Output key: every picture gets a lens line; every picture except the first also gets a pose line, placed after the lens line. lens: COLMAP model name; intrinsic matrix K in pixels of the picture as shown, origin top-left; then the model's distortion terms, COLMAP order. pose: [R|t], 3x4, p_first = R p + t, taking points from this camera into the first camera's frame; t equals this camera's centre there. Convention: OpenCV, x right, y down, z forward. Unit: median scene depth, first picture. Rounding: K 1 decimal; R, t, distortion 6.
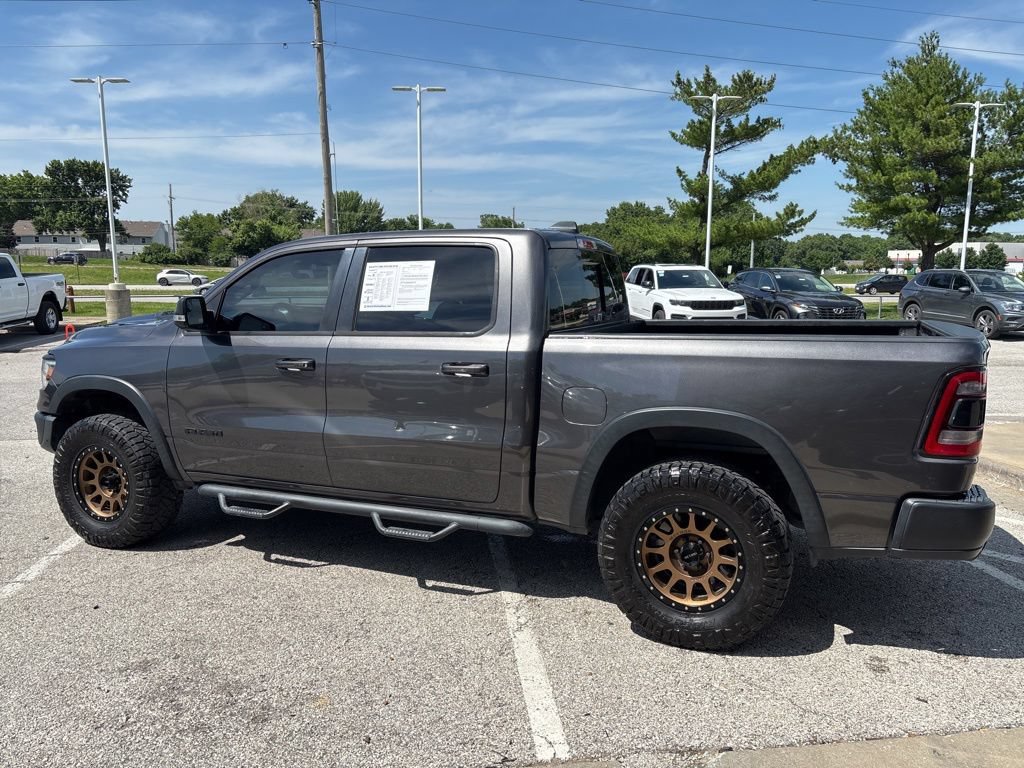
lens RADIAL K [[773.7, 0, 509.0], [0, 773.7, 383.4], [0, 0, 1]] dist [0.043592, -0.051639]
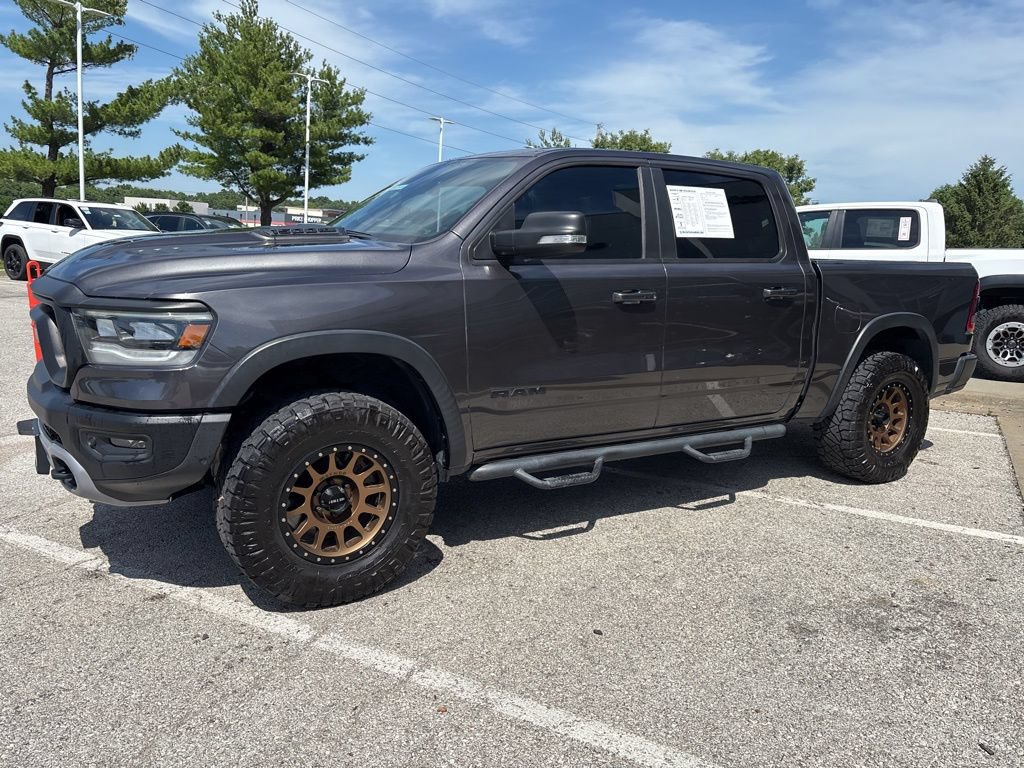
lens RADIAL K [[773.7, 0, 509.0], [0, 773.7, 383.4], [0, 0, 1]] dist [0.043592, -0.051639]
pose [[0.573998, -0.117659, 0.810360, -0.917308], [0.069974, 0.993051, 0.094620, -0.016679], [-0.815862, 0.002393, 0.578242, 0.518595]]
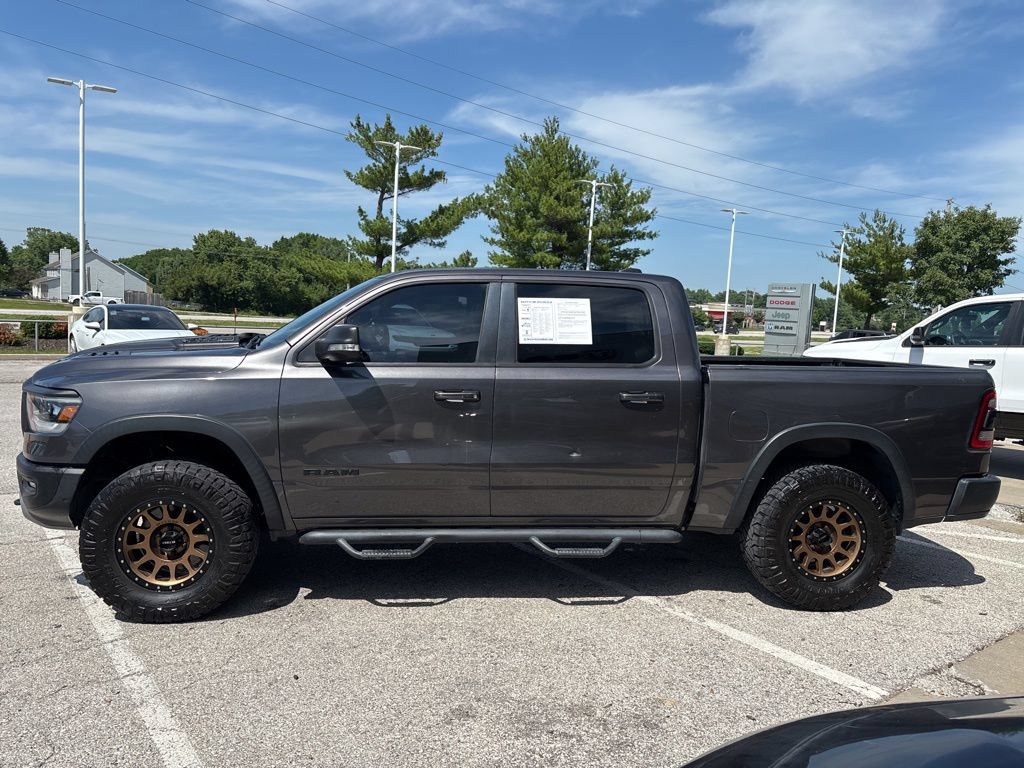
lens RADIAL K [[775.6, 0, 509.4], [0, 775.6, 391.2], [0, 0, 1]] dist [0.023939, -0.011053]
pose [[0.865911, -0.011887, 0.500057, -0.604945], [0.029311, 0.999206, -0.027004, -0.001670], [-0.499339, 0.038040, 0.865571, 0.093539]]
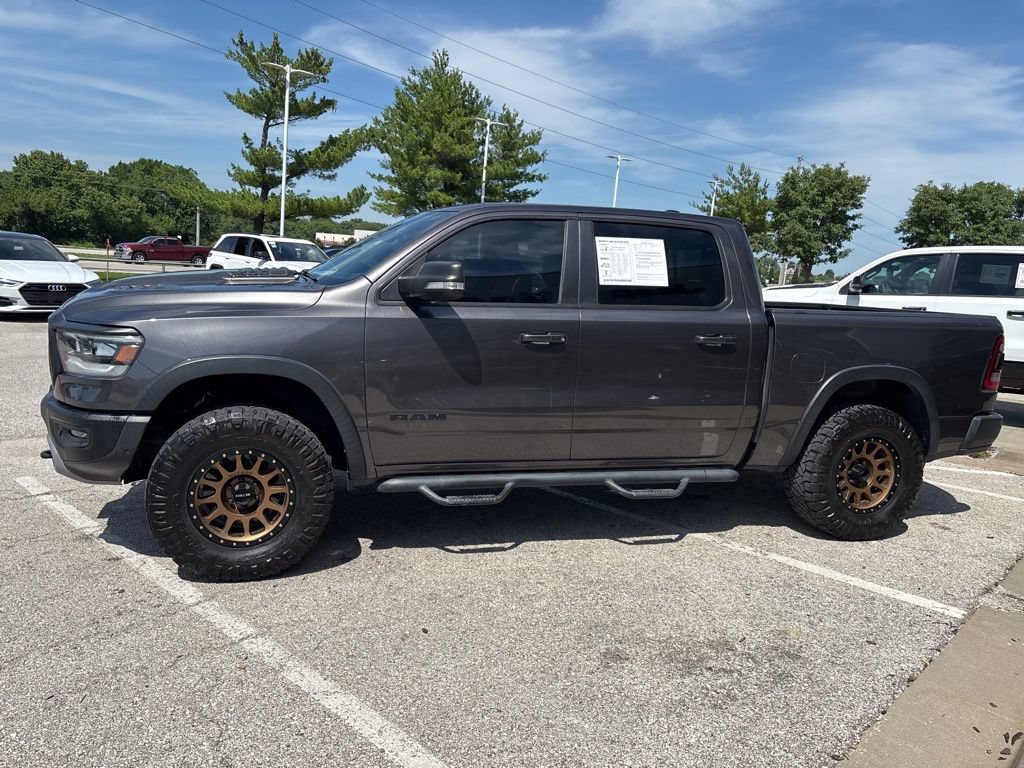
lens RADIAL K [[773.7, 0, 509.0], [0, 773.7, 383.4], [0, 0, 1]] dist [0.043592, -0.051639]
pose [[0.762586, -0.047049, 0.645174, -0.789967], [0.026132, 0.998778, 0.041948, -0.007862], [-0.646359, -0.015129, 0.762883, 0.251293]]
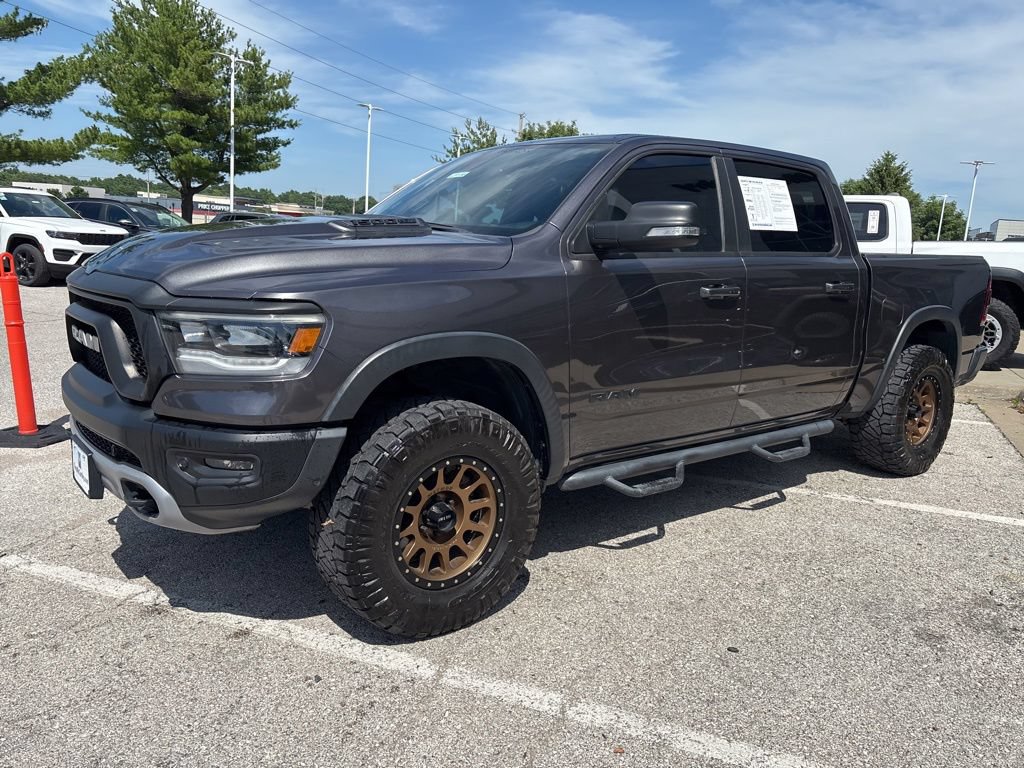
lens RADIAL K [[773.7, 0, 509.0], [0, 773.7, 383.4], [0, 0, 1]] dist [0.043592, -0.051639]
pose [[0.482461, -0.135961, 0.865301, -0.956230], [0.073769, 0.990677, 0.114530, -0.033239], [-0.872805, 0.008576, 0.487993, 0.671121]]
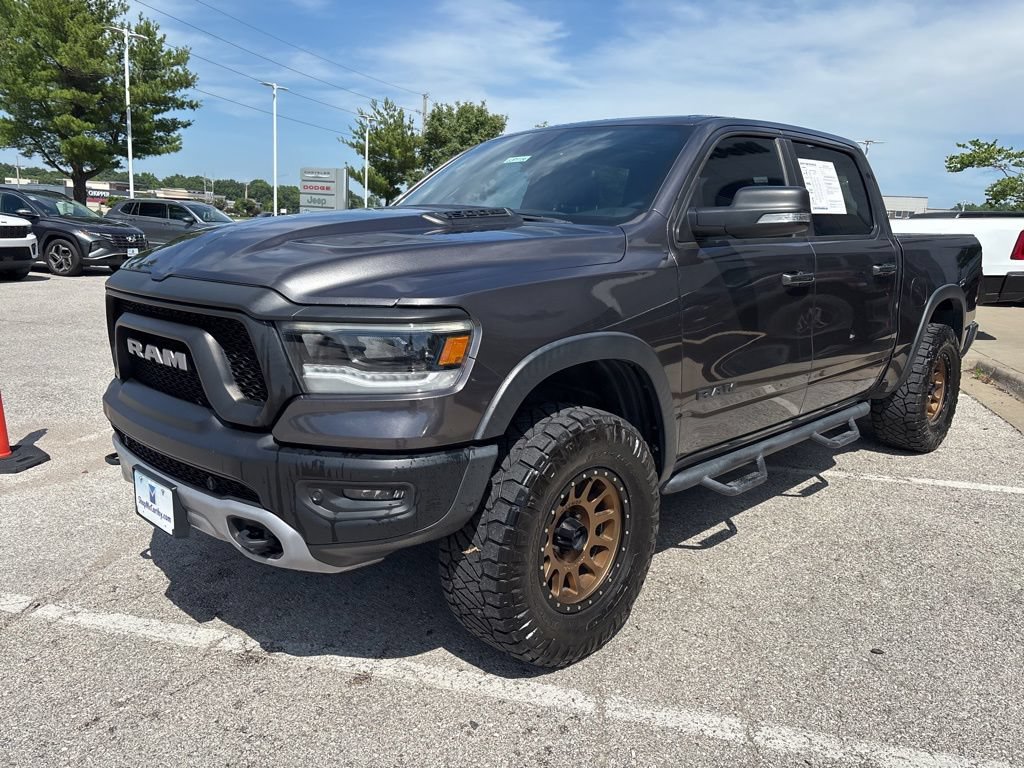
lens RADIAL K [[773.7, 0, 509.0], [0, 773.7, 383.4], [0, 0, 1]] dist [0.043592, -0.051639]
pose [[0.368369, -0.173094, 0.913424, -0.978412], [0.098294, 0.984259, 0.146877, -0.055810], [-0.924469, 0.035679, 0.379585, 0.827719]]
